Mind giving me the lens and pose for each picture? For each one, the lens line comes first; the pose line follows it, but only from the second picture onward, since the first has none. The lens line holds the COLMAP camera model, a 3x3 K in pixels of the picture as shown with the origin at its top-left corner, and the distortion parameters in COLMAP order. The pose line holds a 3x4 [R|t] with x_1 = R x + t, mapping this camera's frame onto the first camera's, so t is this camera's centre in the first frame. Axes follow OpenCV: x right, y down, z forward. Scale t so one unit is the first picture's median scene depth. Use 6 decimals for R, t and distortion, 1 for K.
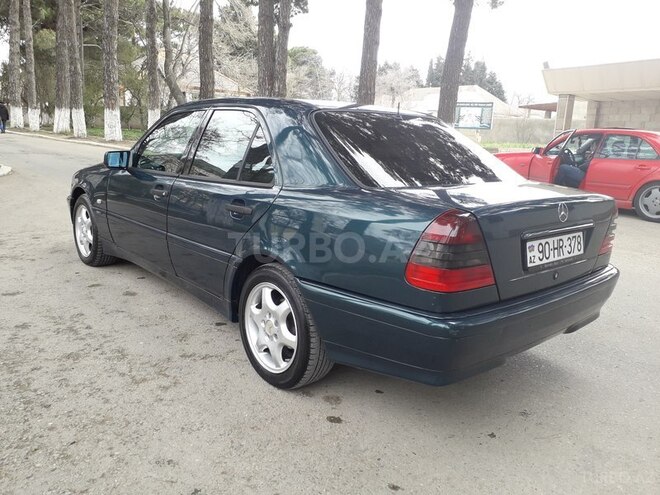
lens RADIAL K [[529.3, 0, 330.0], [0, 529.3, 247.5], [0, 0, 1]] dist [0.050800, -0.090123]
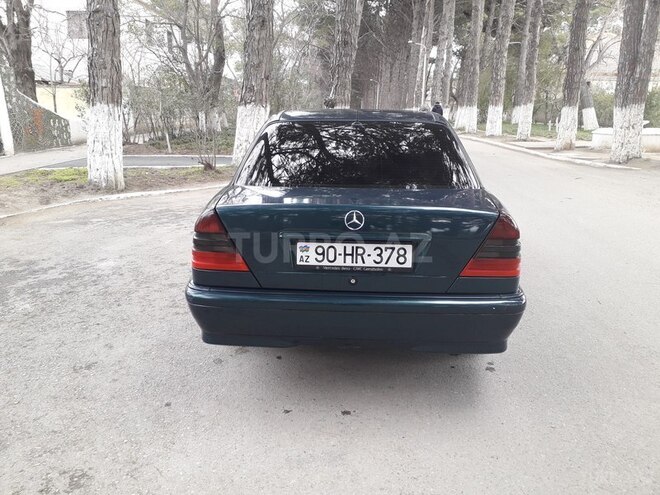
lens RADIAL K [[529.3, 0, 330.0], [0, 529.3, 247.5], [0, 0, 1]] dist [0.050800, -0.090123]
pose [[0.710344, 0.132408, -0.691288, 1.037386], [-0.122876, 0.990393, 0.063435, -0.067463], [0.693046, 0.039882, 0.719790, 0.228121]]
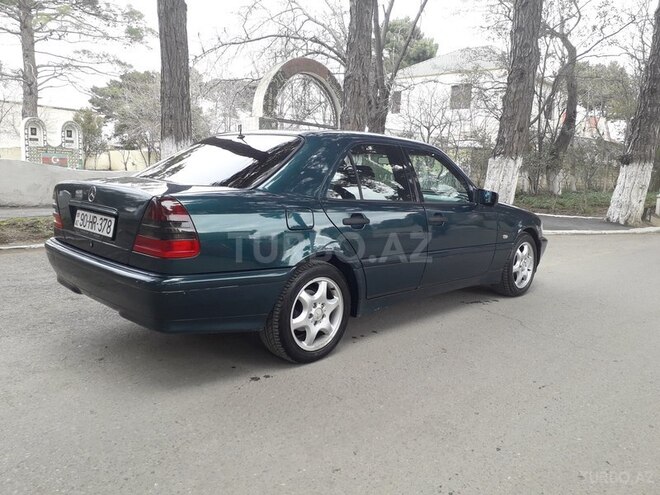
lens RADIAL K [[529.3, 0, 330.0], [0, 529.3, 247.5], [0, 0, 1]] dist [0.050800, -0.090123]
pose [[0.058757, 0.097766, -0.993473, 1.645723], [-0.248007, 0.965421, 0.080338, -0.174970], [0.966975, 0.241668, 0.080972, 1.387614]]
